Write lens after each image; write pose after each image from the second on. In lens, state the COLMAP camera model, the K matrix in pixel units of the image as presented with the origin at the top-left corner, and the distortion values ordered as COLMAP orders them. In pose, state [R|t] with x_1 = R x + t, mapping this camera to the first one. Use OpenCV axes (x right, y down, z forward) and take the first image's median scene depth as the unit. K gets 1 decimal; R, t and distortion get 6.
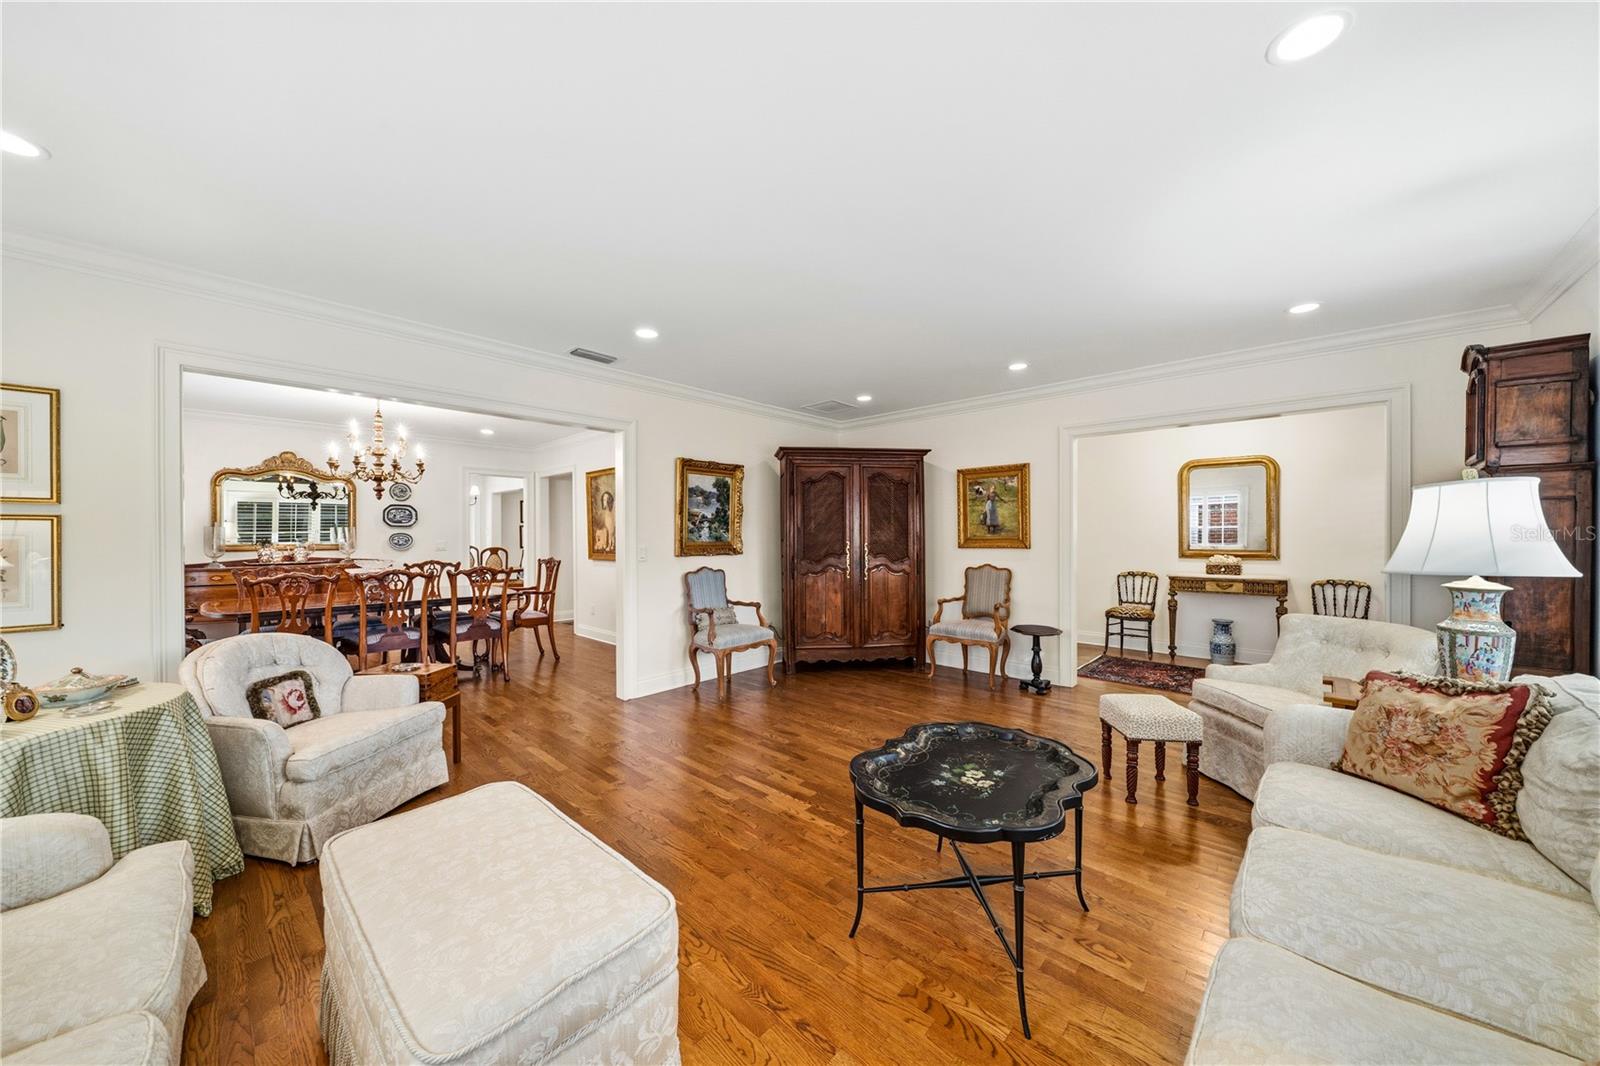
lens RADIAL K [[545.5, 0, 802.6], [0, 545.5, 536.4], [0, 0, 1]] dist [-0.012116, -0.000066]
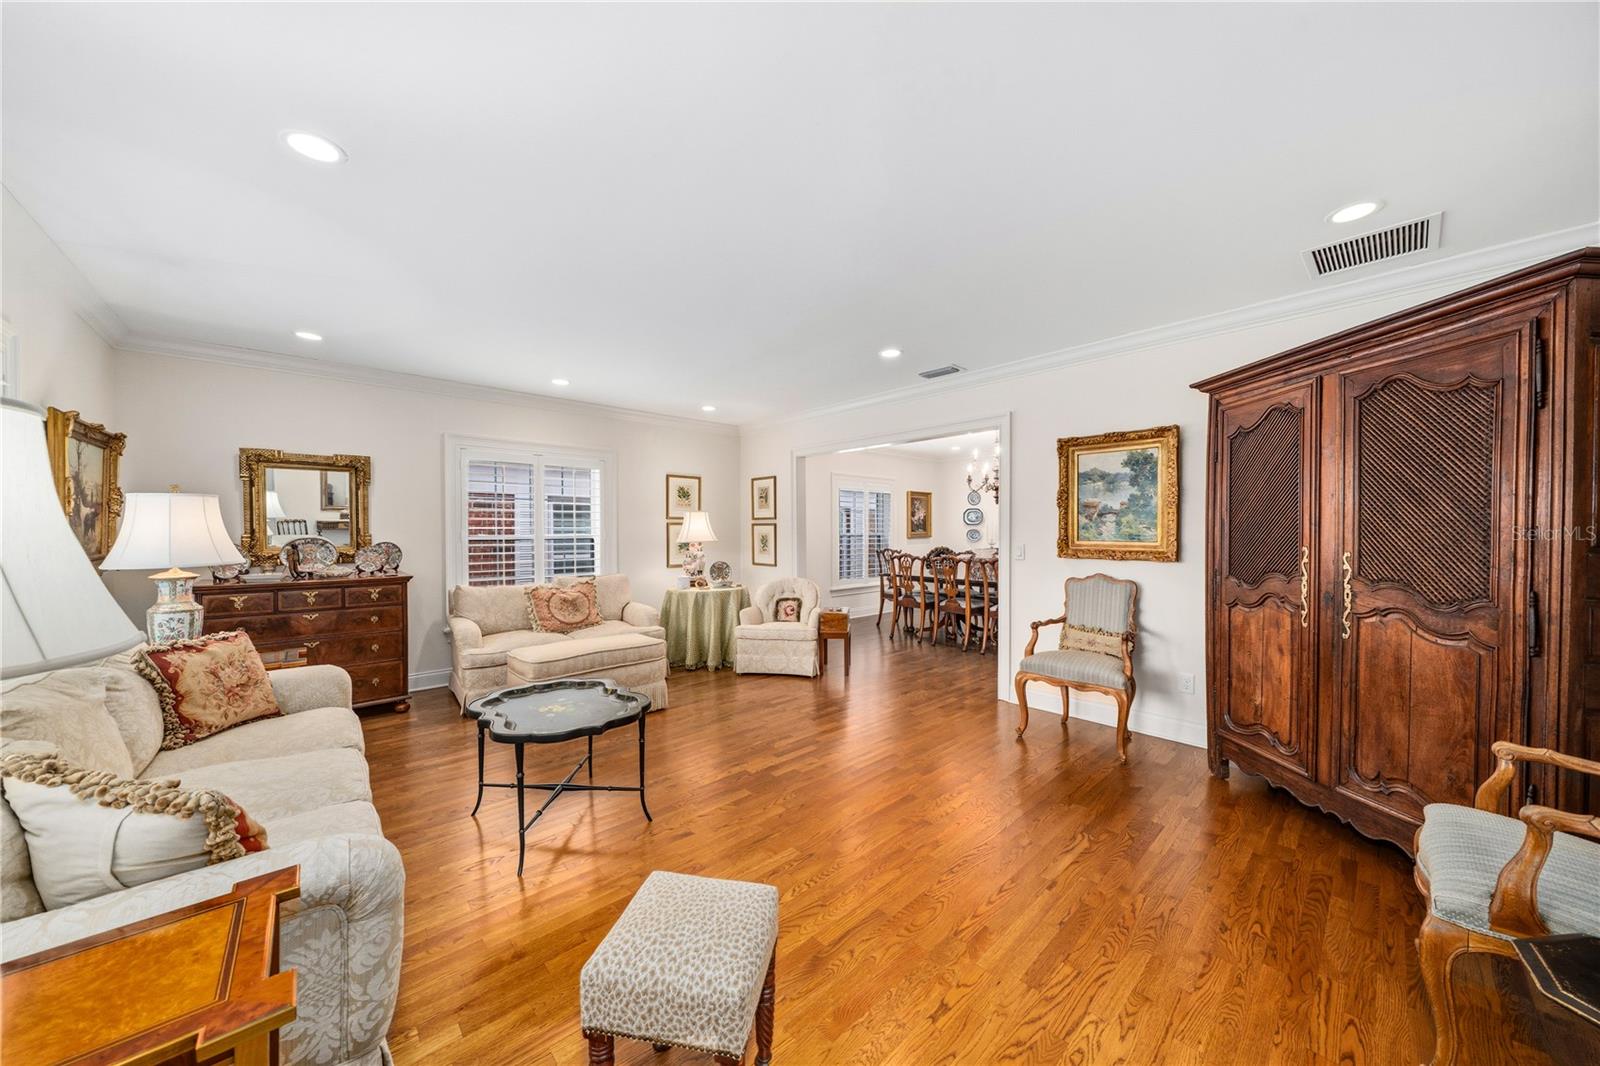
lens RADIAL K [[545.5, 0, 802.6], [0, 545.5, 536.4], [0, 0, 1]] dist [-0.012116, -0.000066]
pose [[-0.084876, 0.015345, -0.996273, 0.581079], [0.000513, 0.999882, 0.015356, -0.007778], [0.996391, 0.000792, -0.084874, 0.617150]]
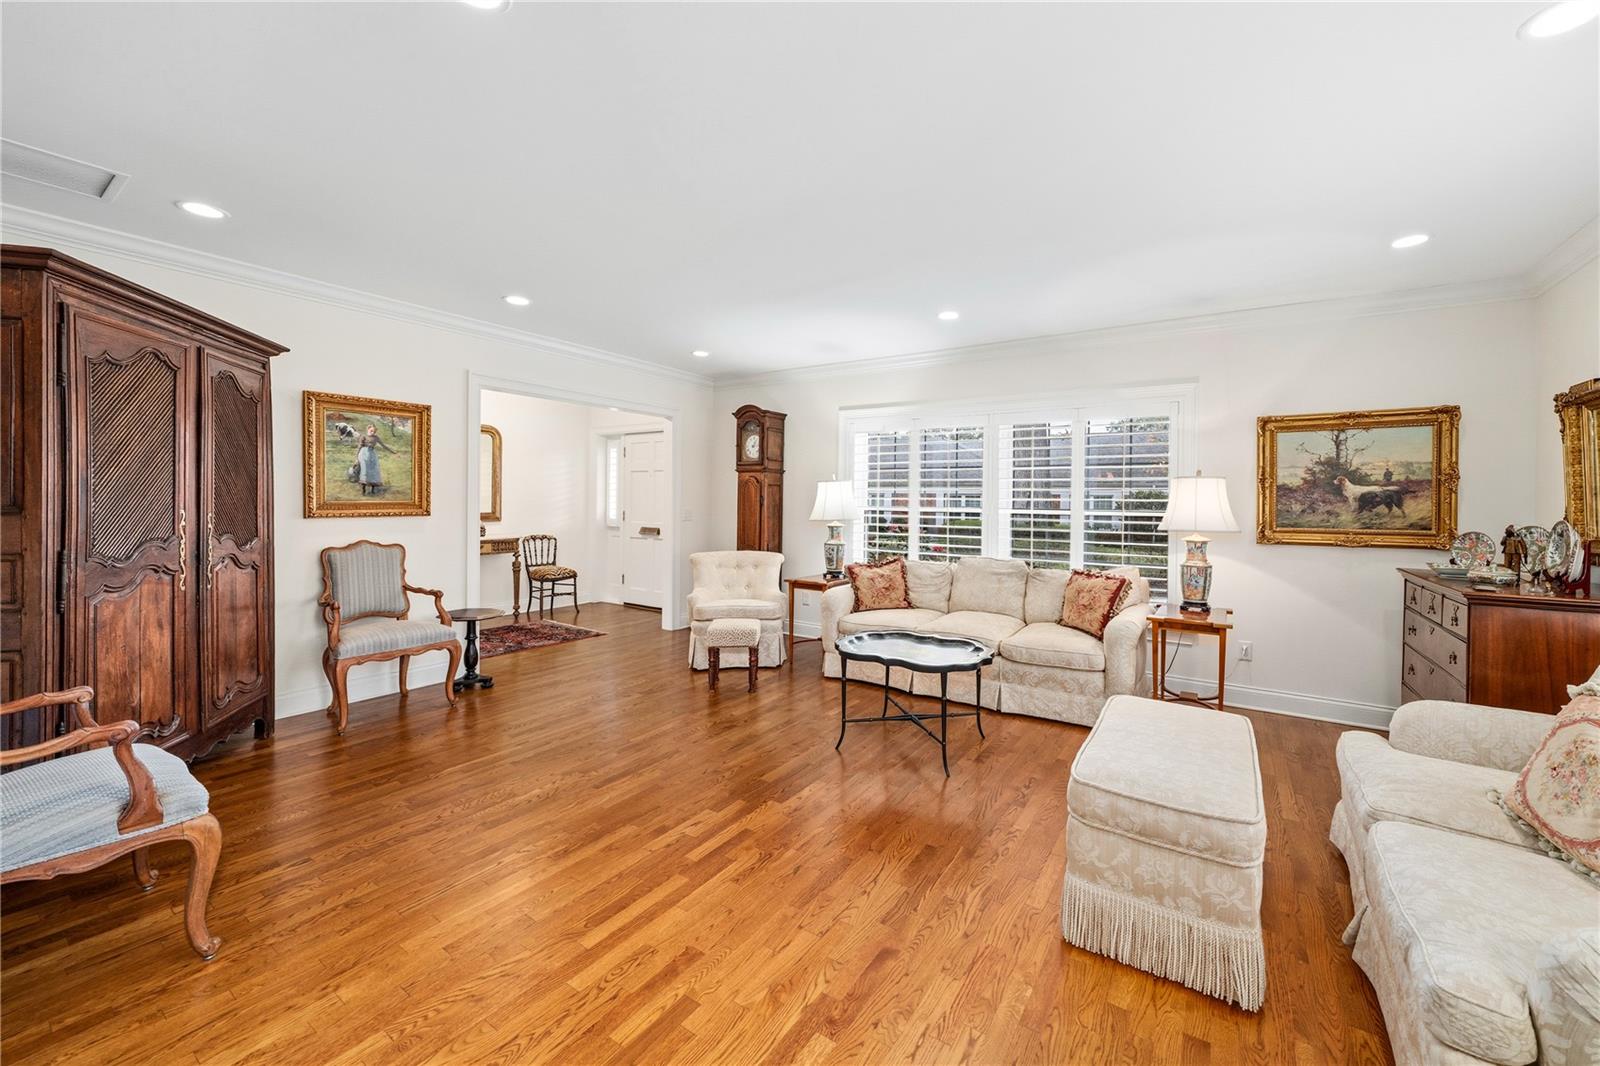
lens RADIAL K [[596.9, 0, 842.2], [0, 596.9, 507.7], [0, 0, 1]] dist [0.000141, 0.000025]
pose [[-0.163994, -0.010336, 0.986407, -0.505443], [-0.009465, 0.999916, 0.008904, -0.002264], [-0.986416, -0.007876, -0.164078, 0.539961]]
